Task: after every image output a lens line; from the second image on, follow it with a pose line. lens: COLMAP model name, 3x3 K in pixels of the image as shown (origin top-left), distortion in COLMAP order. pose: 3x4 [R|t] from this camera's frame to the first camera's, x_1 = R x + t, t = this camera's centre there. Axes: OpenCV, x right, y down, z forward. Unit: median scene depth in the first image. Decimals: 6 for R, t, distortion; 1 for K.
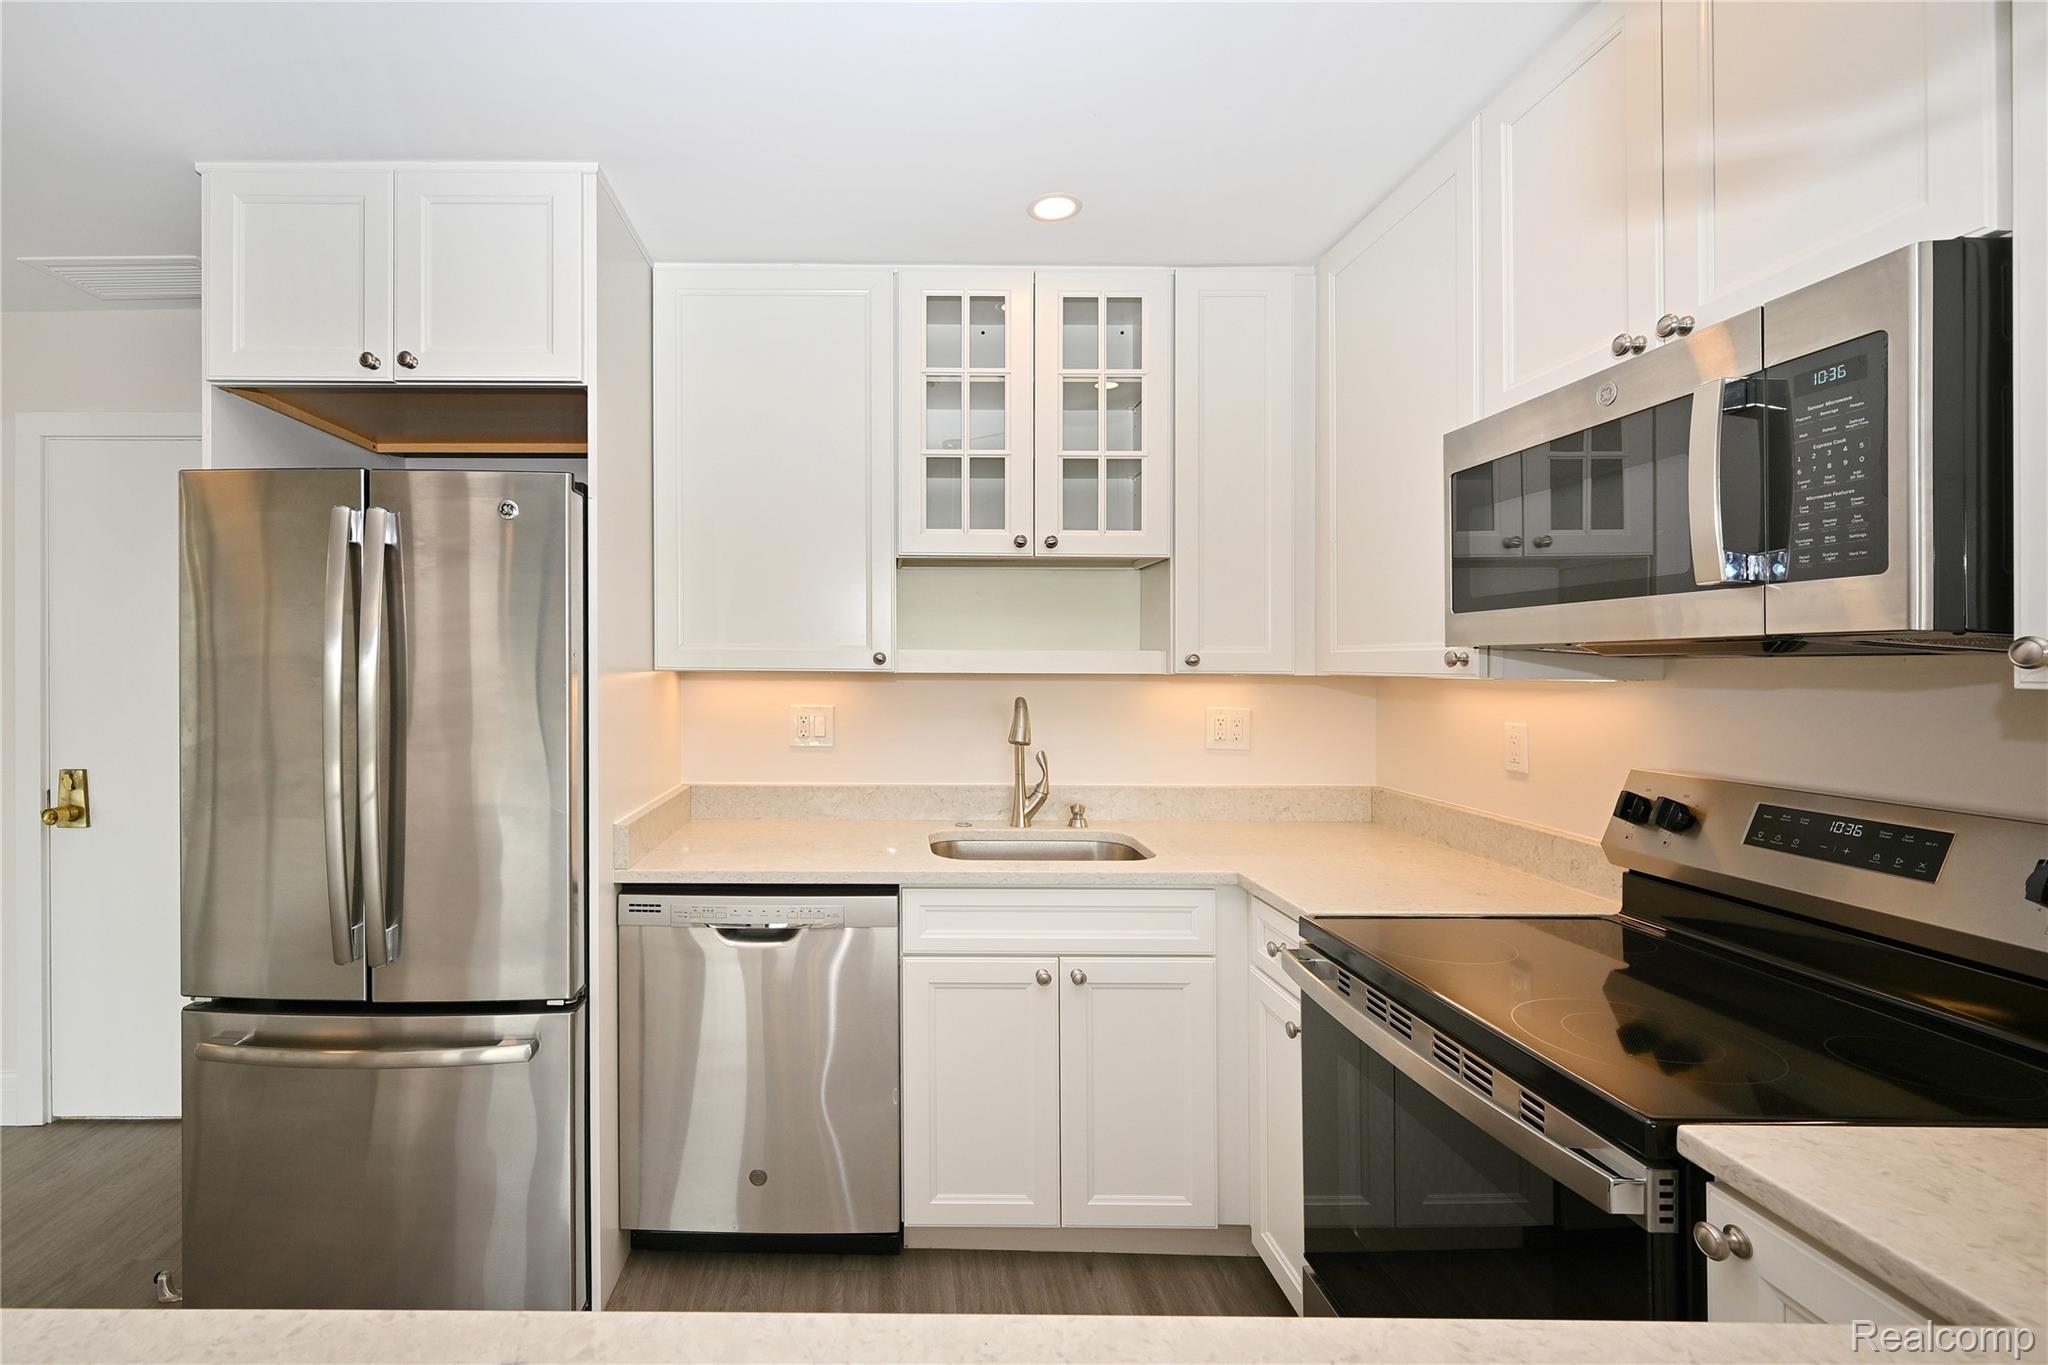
lens RADIAL K [[848.7, 0, 867.6], [0, 848.7, 666.5], [0, 0, 1]] dist [-0.000090, -0.000161]
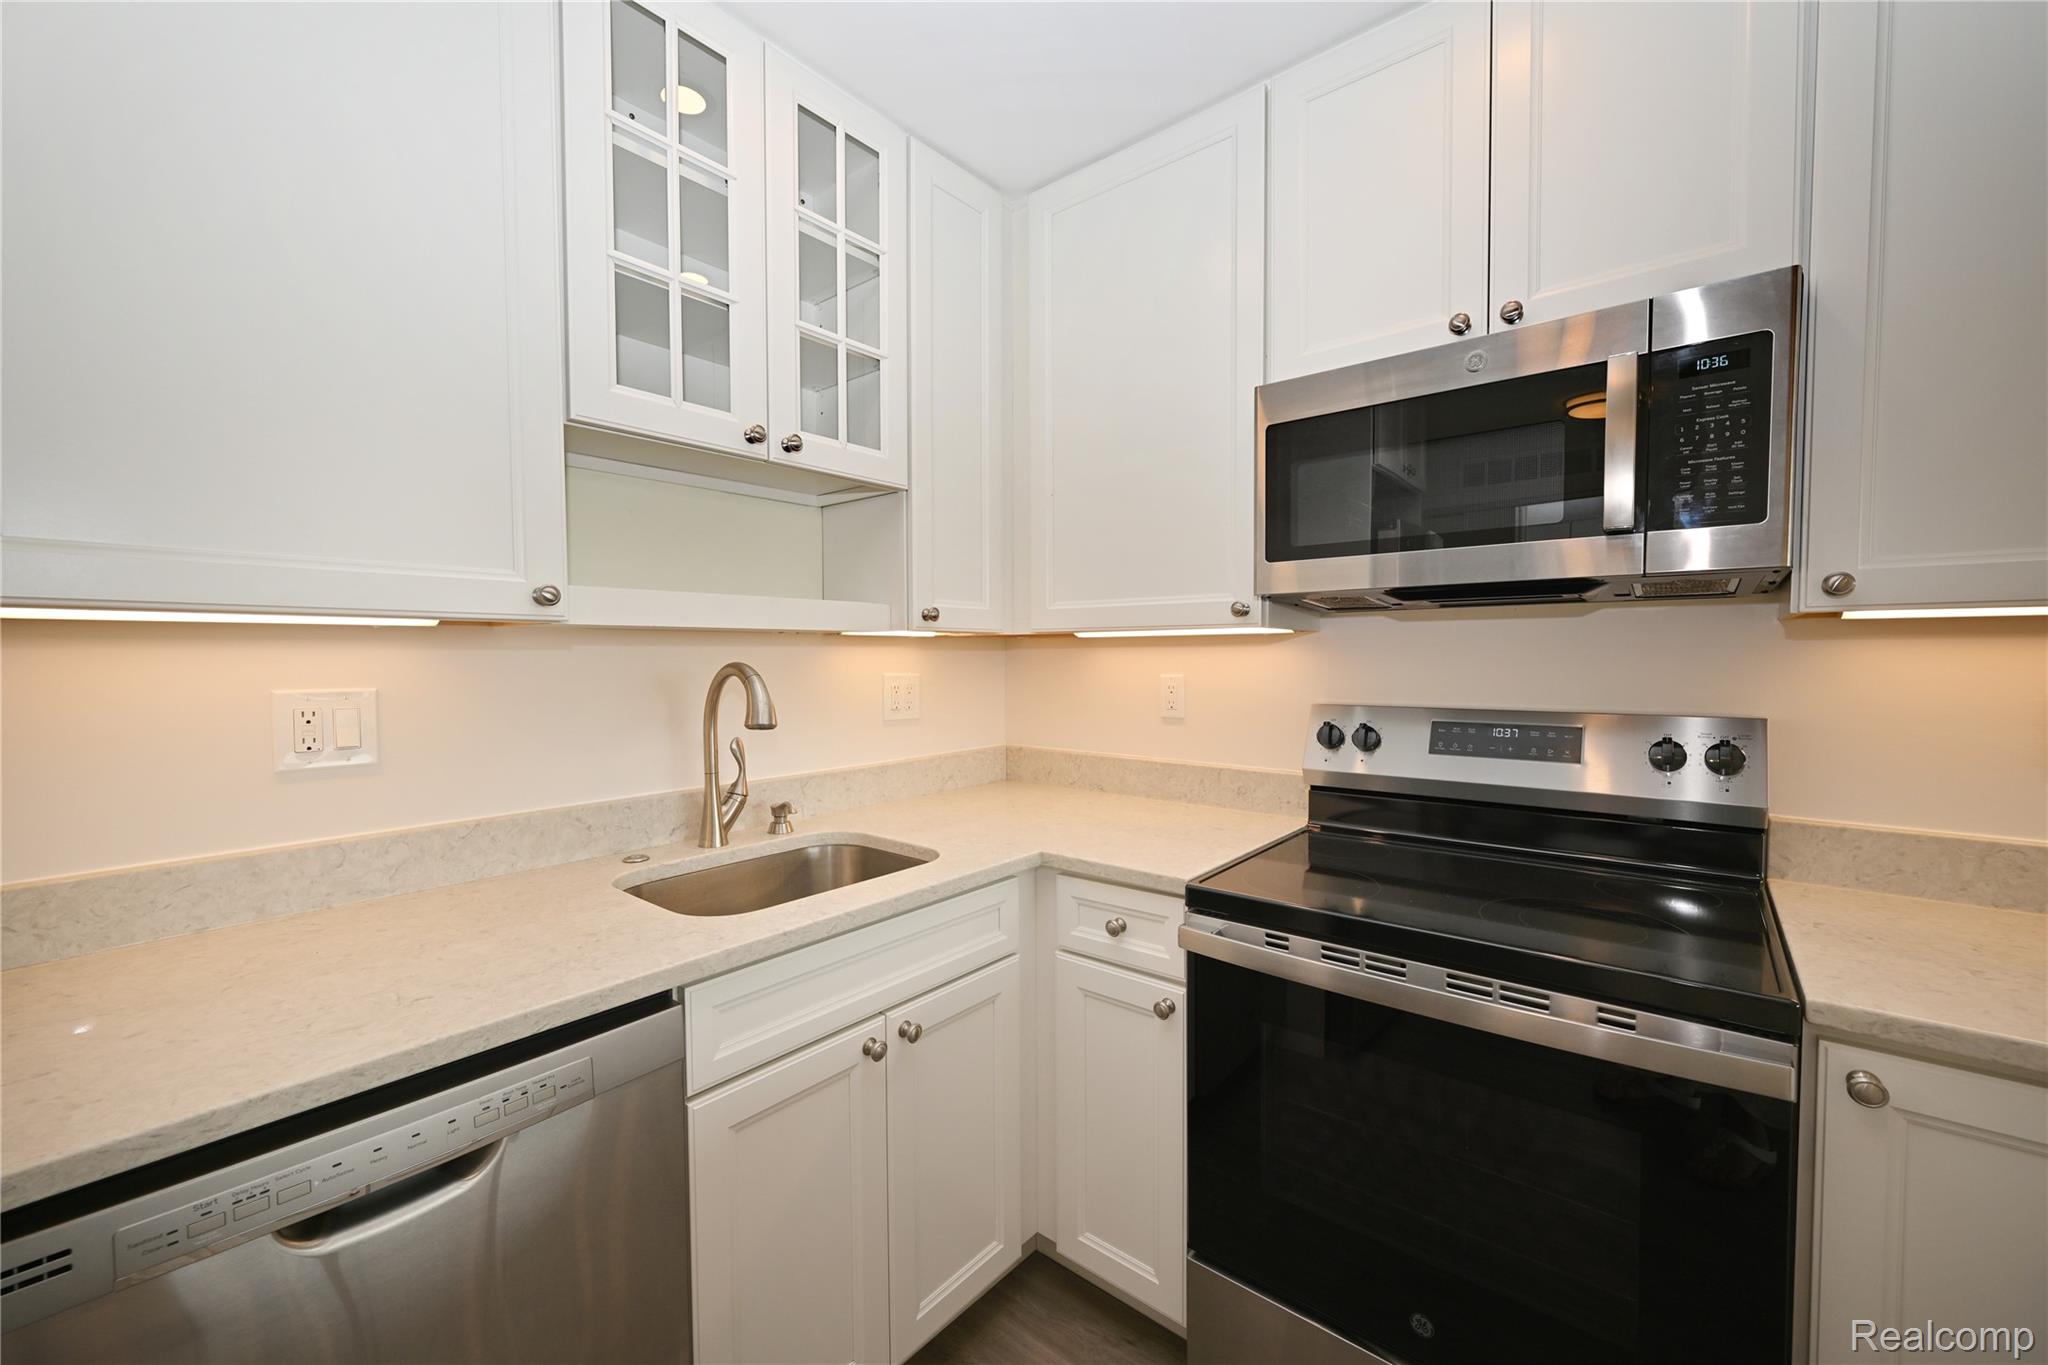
lens RADIAL K [[818.9, 0, 960.8], [0, 818.9, 682.2], [0, 0, 1]] dist [-0.002762, -0.000110]
pose [[0.660368, -0.033472, 0.750196, -0.245741], [0.008633, 0.999278, 0.036986, 0.034374], [-0.750893, -0.017948, 0.660180, 0.495192]]
